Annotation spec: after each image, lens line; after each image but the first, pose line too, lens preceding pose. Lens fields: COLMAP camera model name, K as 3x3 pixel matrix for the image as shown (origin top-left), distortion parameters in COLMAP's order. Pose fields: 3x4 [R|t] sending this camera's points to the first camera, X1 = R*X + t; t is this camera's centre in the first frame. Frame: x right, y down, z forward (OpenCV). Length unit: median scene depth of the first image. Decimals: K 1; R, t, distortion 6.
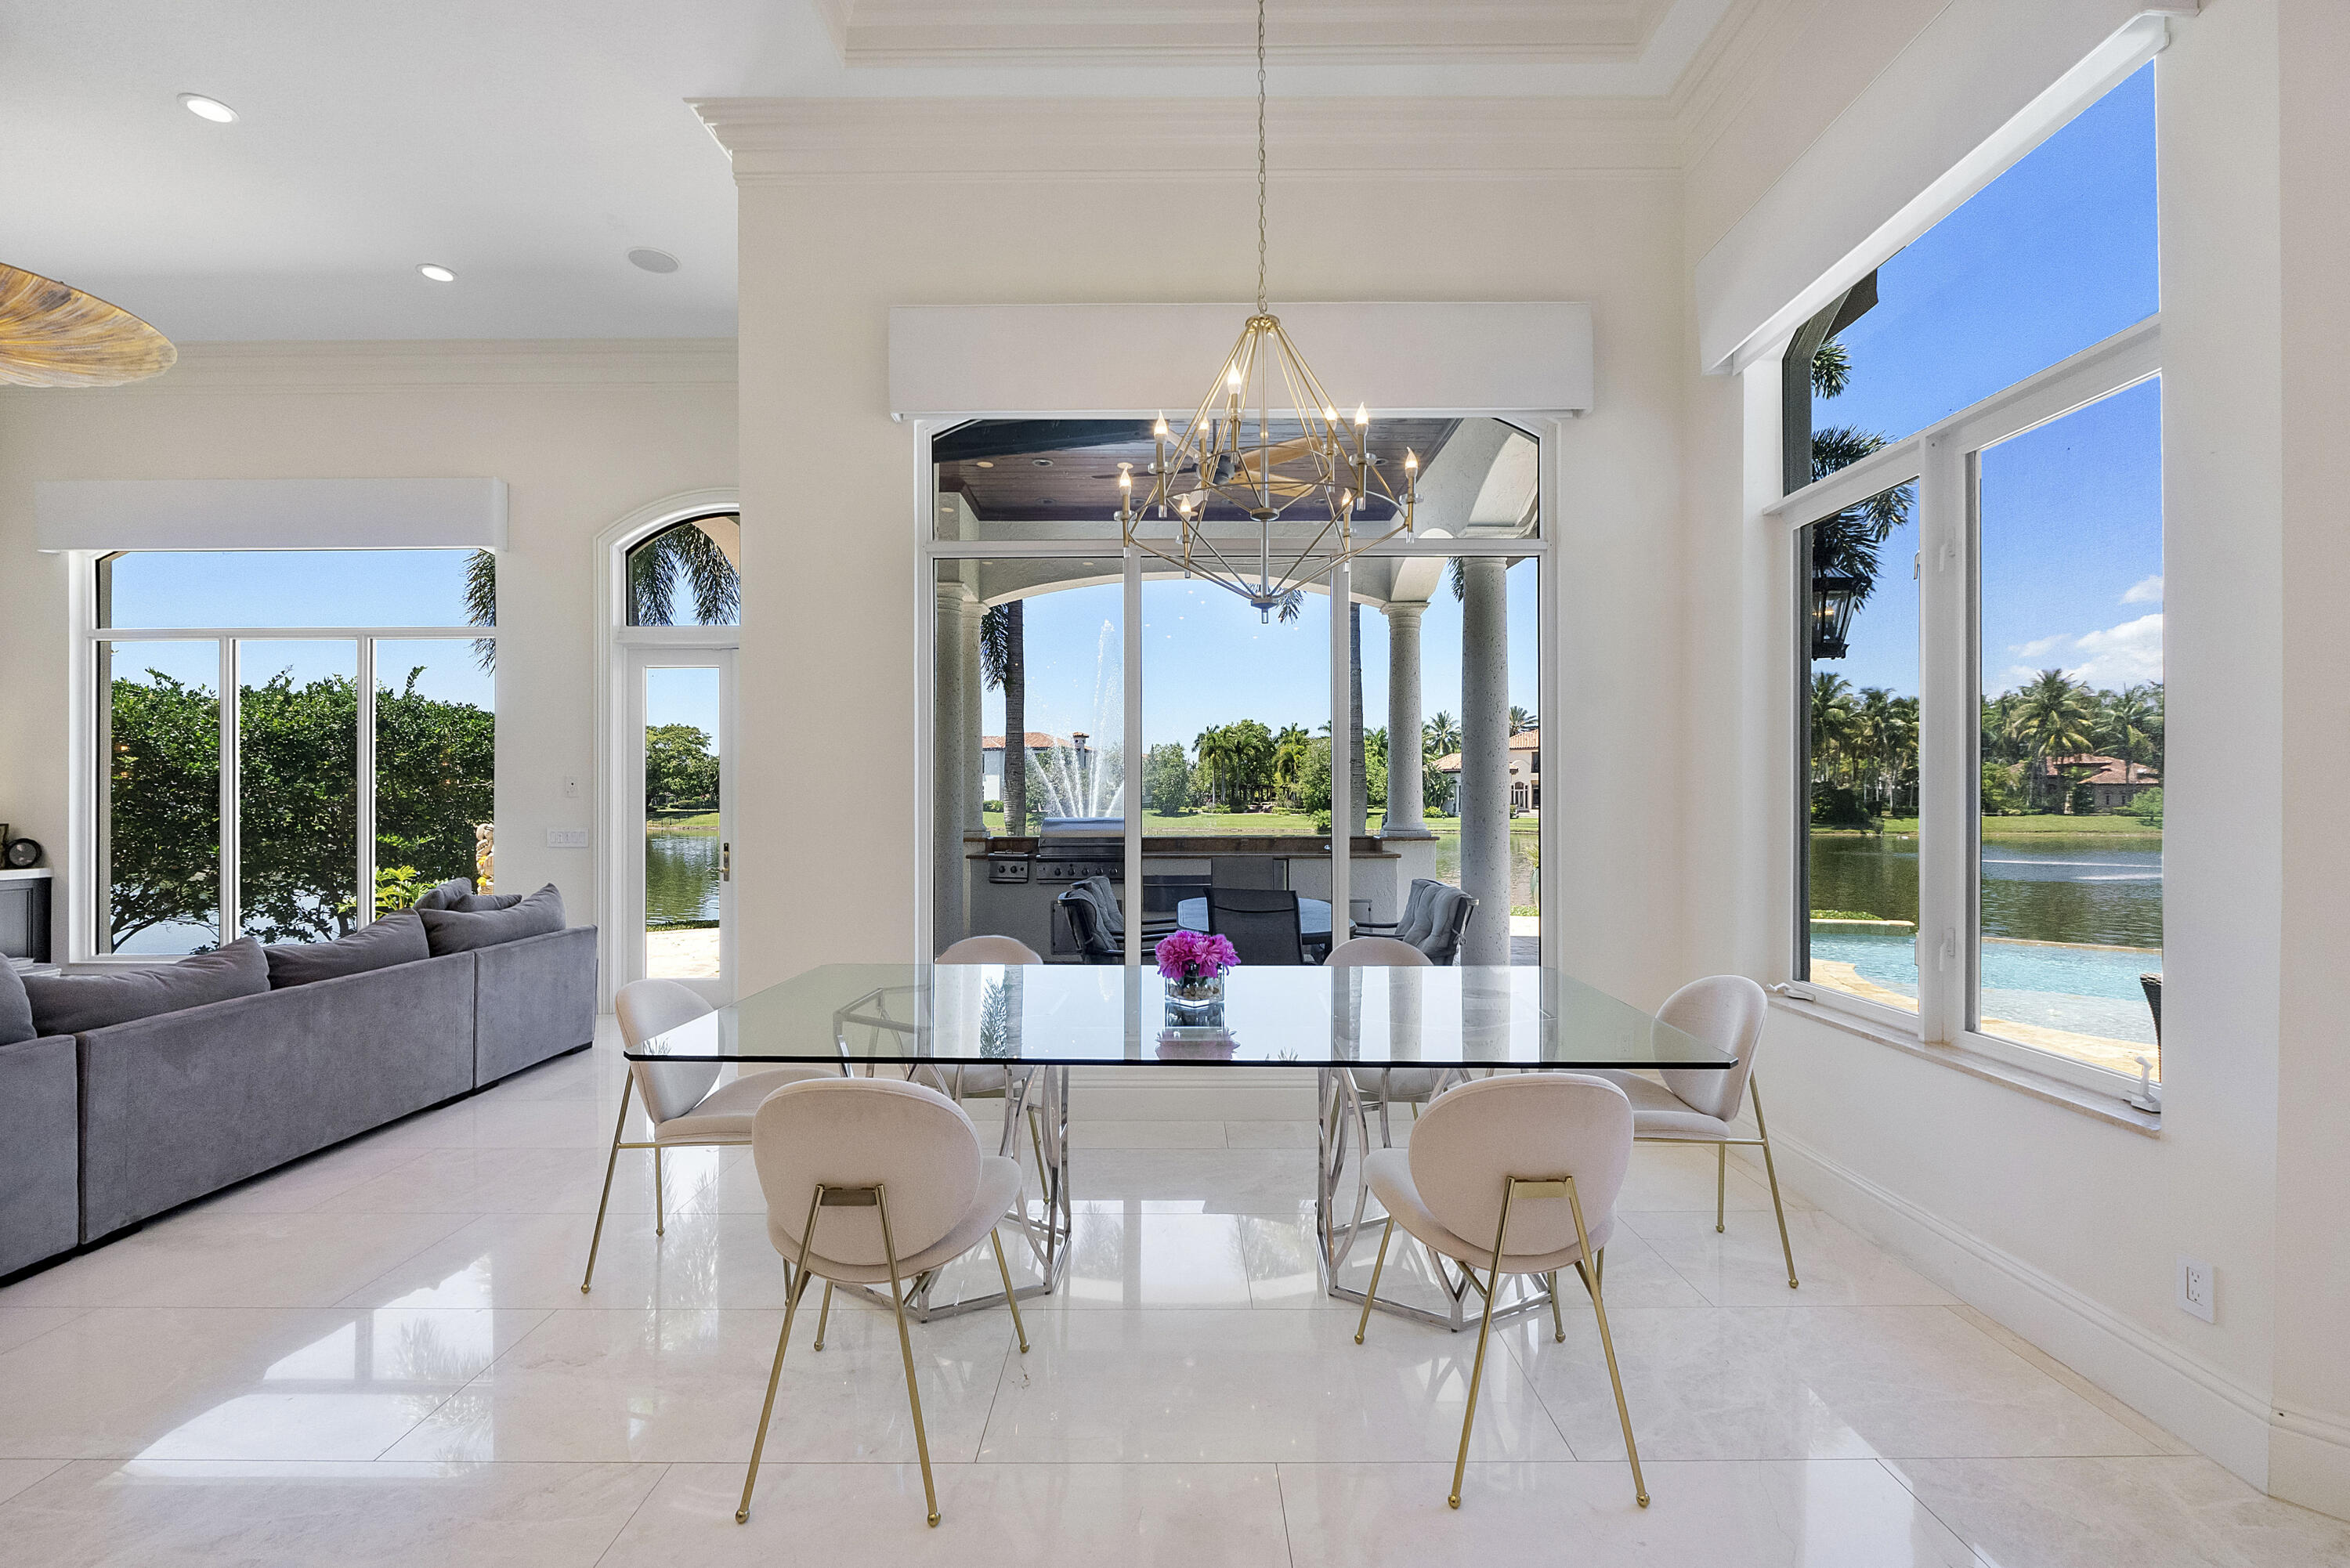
lens RADIAL K [[999.5, 0, 1176.2], [0, 999.5, 793.3], [0, 0, 1]] dist [-0.007885, 0.000896]
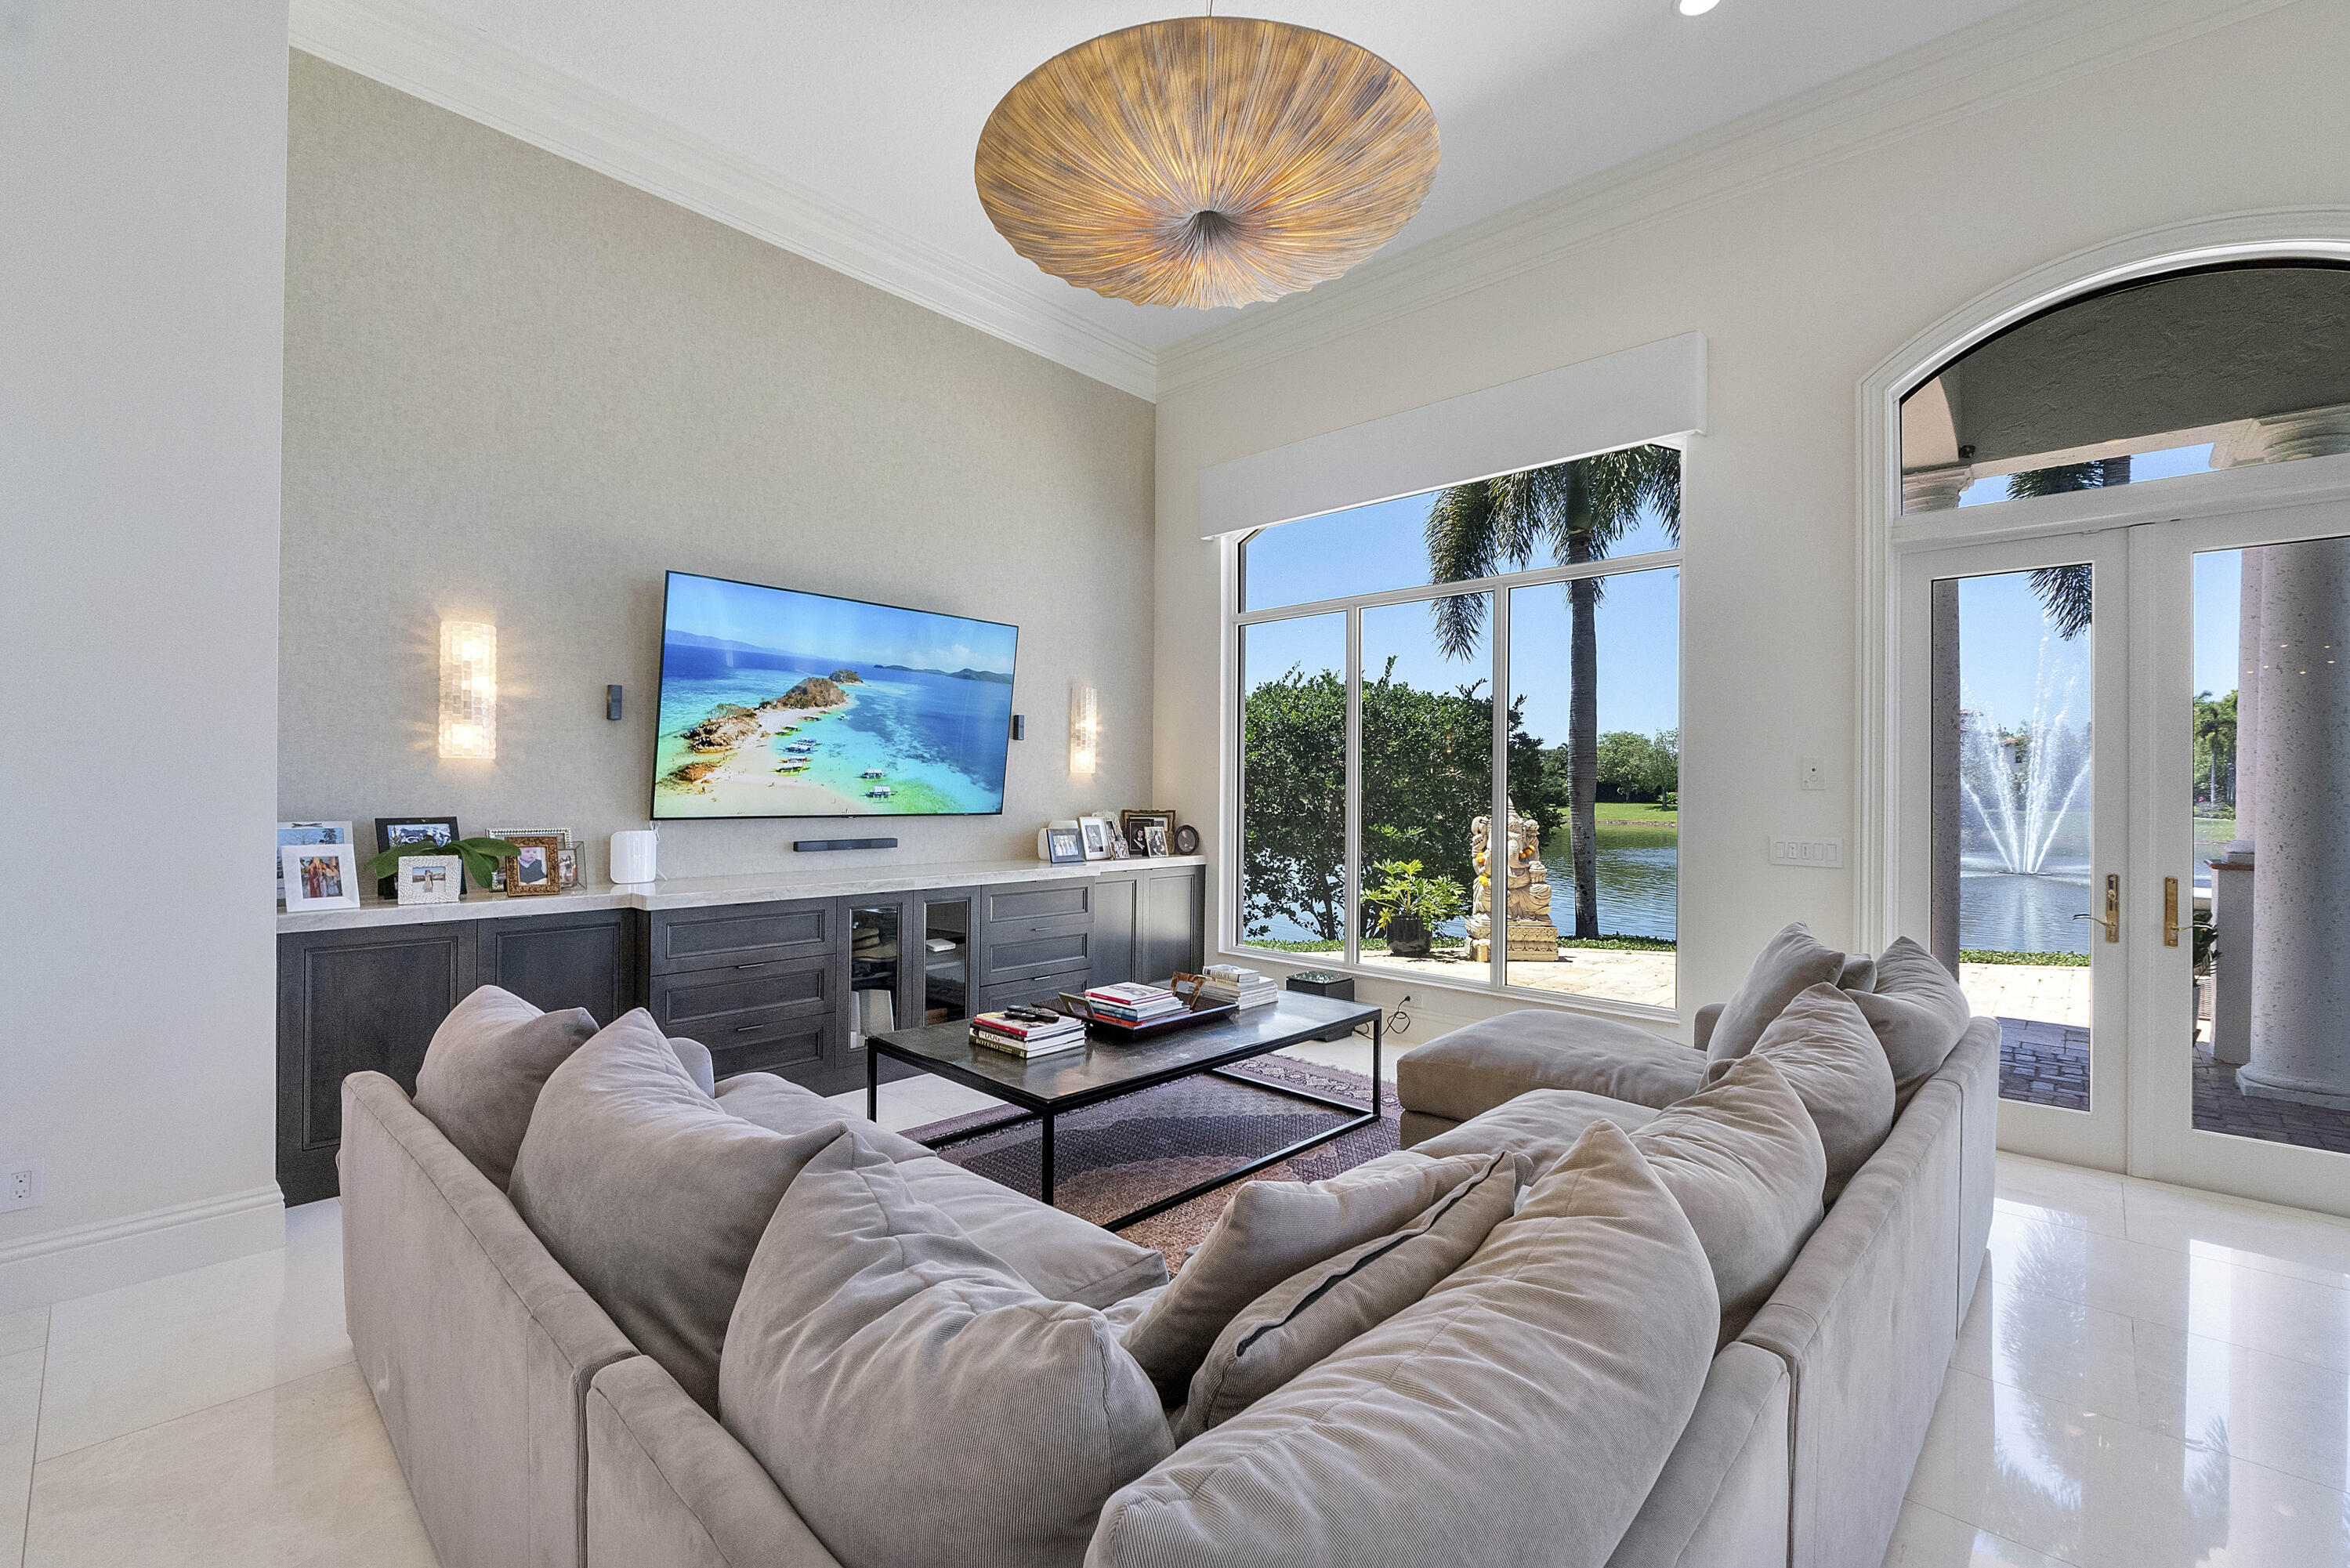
lens RADIAL K [[995.2, 0, 1175.0], [0, 995.2, 784.0], [0, 0, 1]] dist [-0.009583, 0.000121]
pose [[0.732652, 0.005784, -0.680579, -0.235876], [-0.006508, 0.999978, 0.001493, 0.000820], [0.680573, 0.003335, 0.732673, 0.119596]]
